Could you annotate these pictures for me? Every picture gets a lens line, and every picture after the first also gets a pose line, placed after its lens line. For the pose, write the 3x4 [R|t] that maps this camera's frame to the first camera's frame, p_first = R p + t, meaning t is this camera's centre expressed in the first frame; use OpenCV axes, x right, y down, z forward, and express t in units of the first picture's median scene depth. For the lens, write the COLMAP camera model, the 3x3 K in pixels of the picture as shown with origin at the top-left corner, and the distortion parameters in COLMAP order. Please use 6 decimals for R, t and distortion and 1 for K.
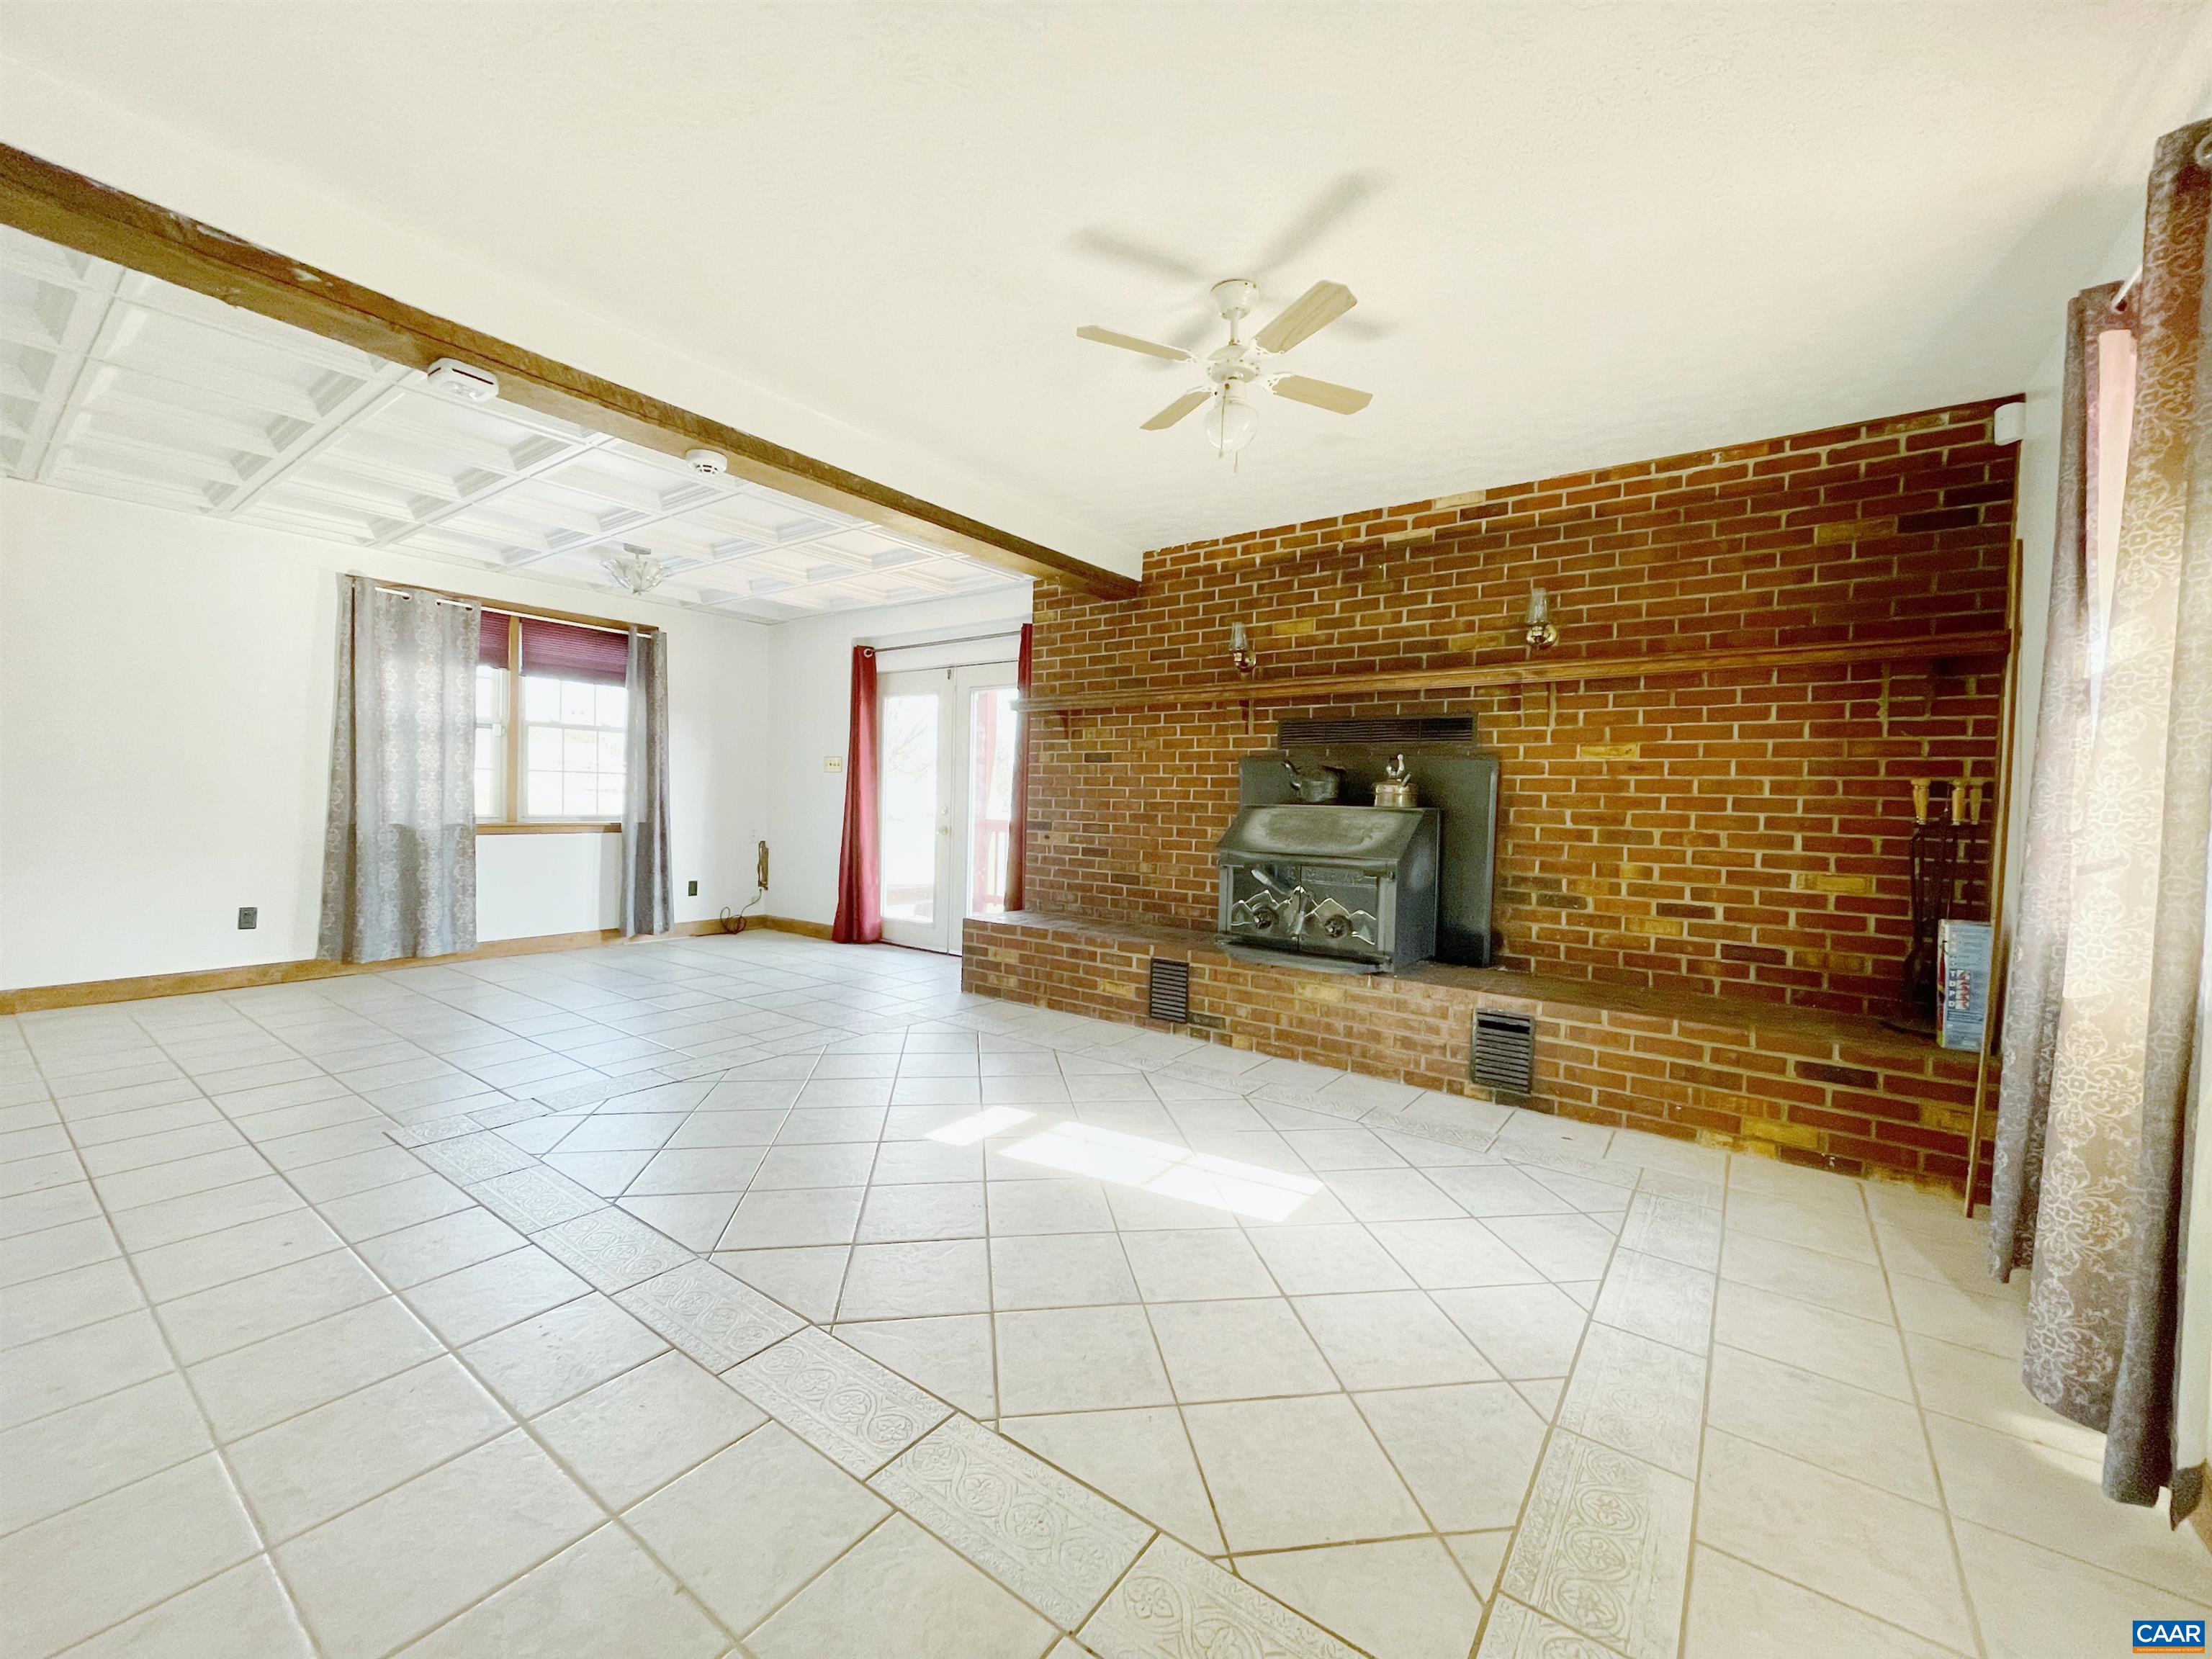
lens RADIAL K [[889.2, 0, 1107.4], [0, 889.2, 831.8], [0, 0, 1]] dist [0.001003, -0.000037]
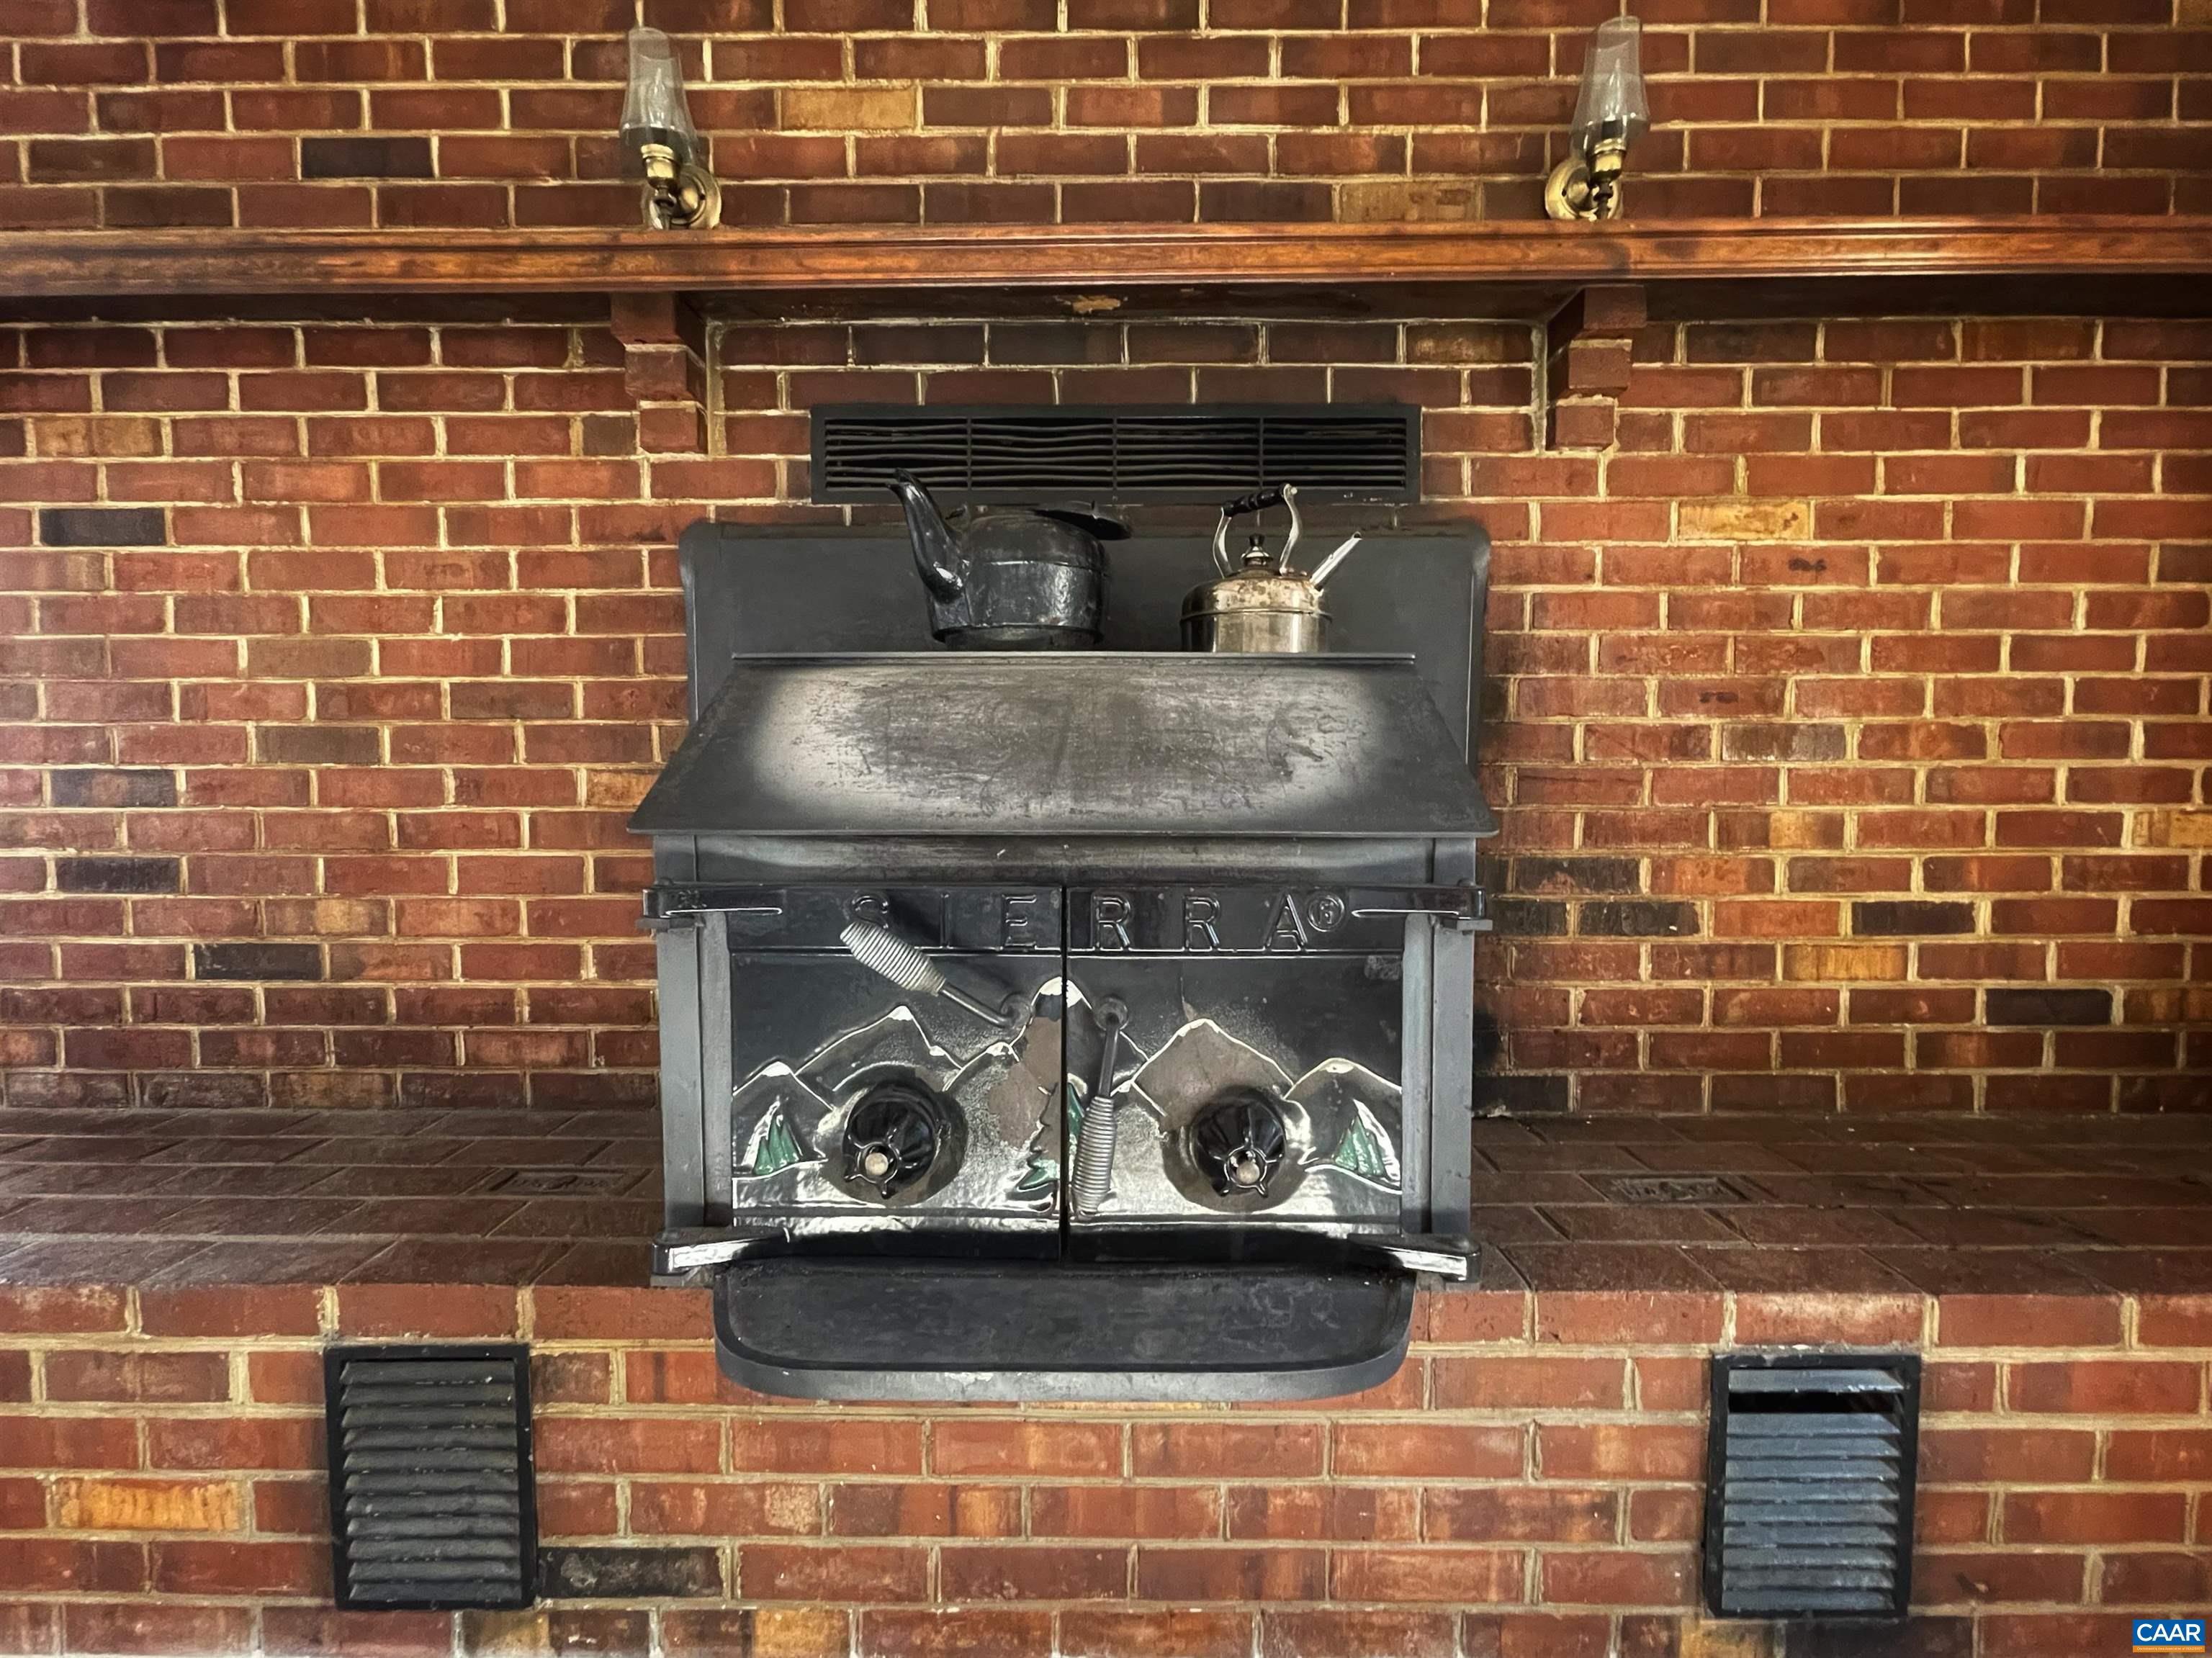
lens RADIAL K [[942.3, 0, 1087.7], [0, 942.3, 830.5], [0, 0, 1]] dist [-0.001175, -0.000340]
pose [[0.815161, -0.057310, 0.576392, 0.085984], [0.042407, 0.998328, 0.039288, 0.014601], [-0.577679, -0.007583, 0.816229, 0.797434]]
